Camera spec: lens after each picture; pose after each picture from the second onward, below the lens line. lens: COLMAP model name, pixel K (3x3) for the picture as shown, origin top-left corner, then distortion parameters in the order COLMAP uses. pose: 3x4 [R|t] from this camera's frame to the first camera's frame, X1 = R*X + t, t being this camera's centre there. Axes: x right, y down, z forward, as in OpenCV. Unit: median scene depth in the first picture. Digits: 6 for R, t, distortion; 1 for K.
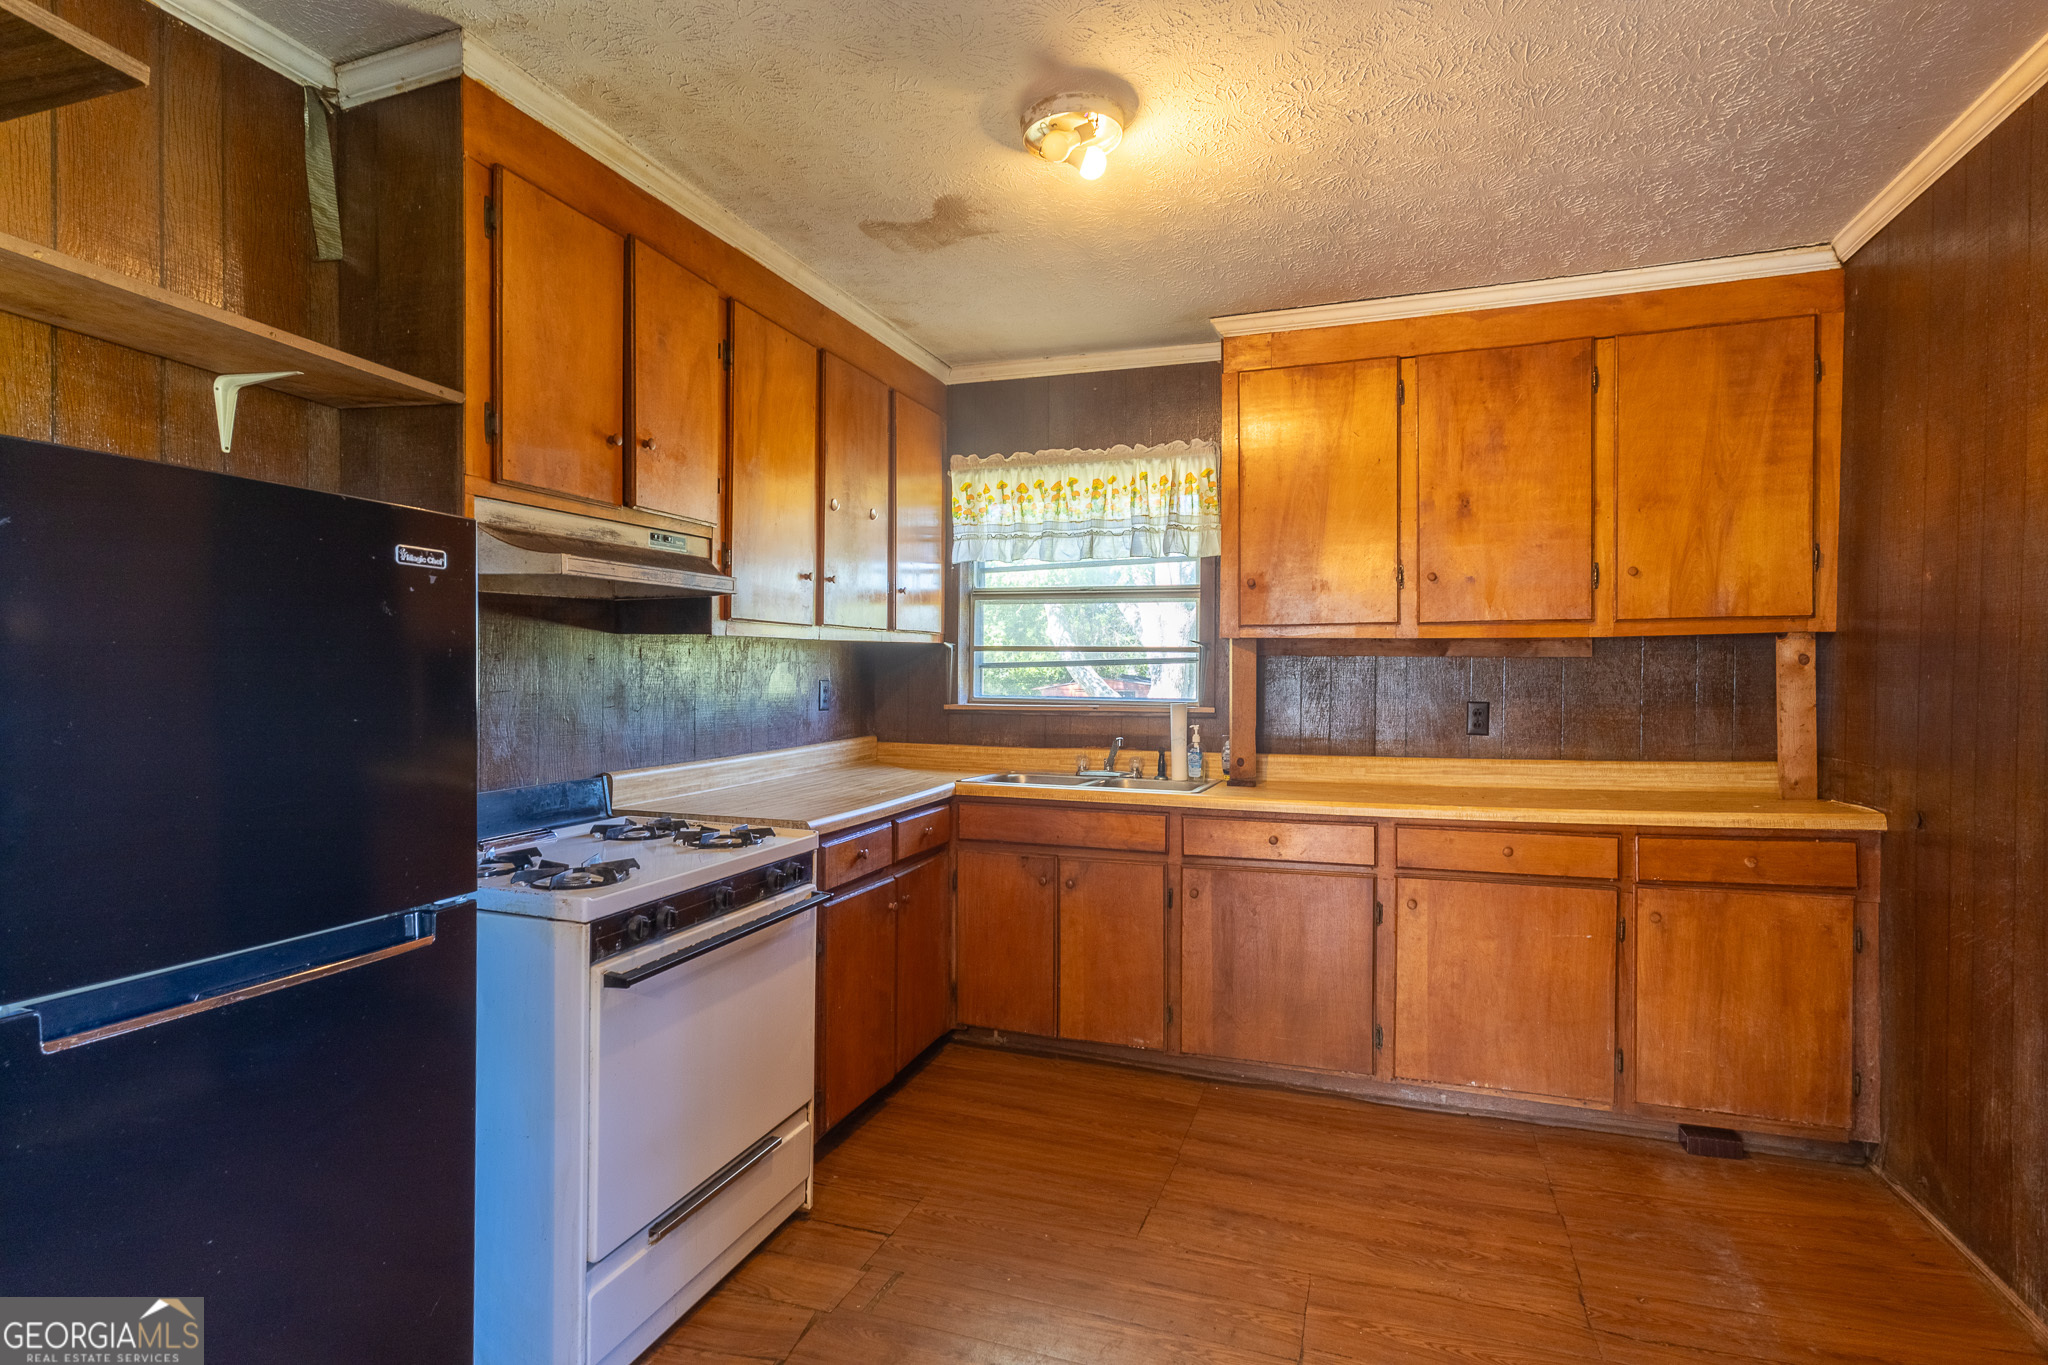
lens RADIAL K [[1042.6, 0, 1020.6], [0, 1042.6, 677.5], [0, 0, 1]] dist [0.014169, 0.001212]
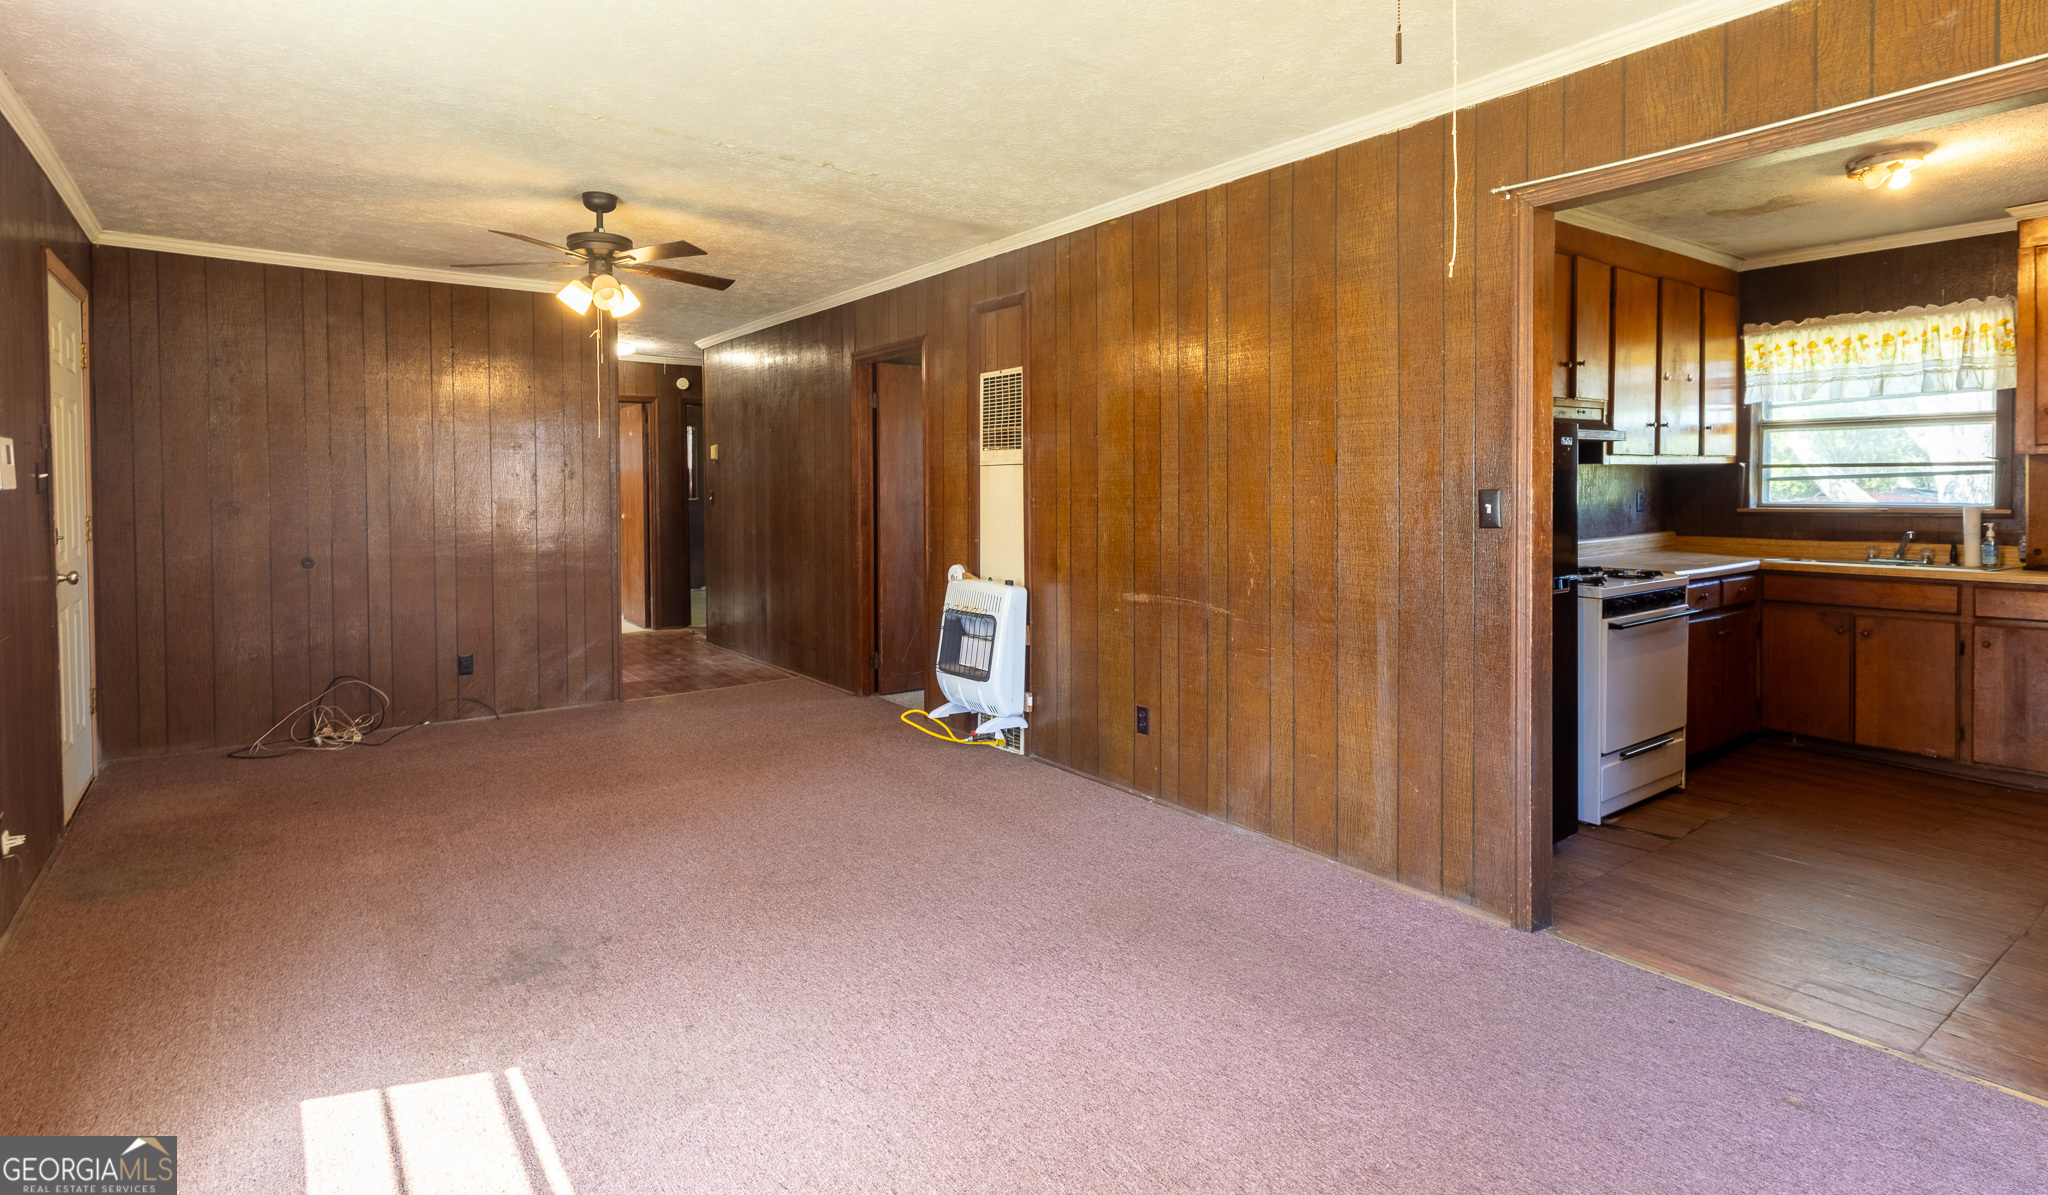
lens RADIAL K [[1011.6, 0, 1017.8], [0, 1011.6, 507.7], [0, 0, 1]] dist [0.000984, -0.000336]
pose [[0.818517, 0.000610, -0.574483, -0.092555], [0.007149, 0.999911, 0.011247, 0.004505], [0.574438, -0.013313, 0.818440, -0.683919]]
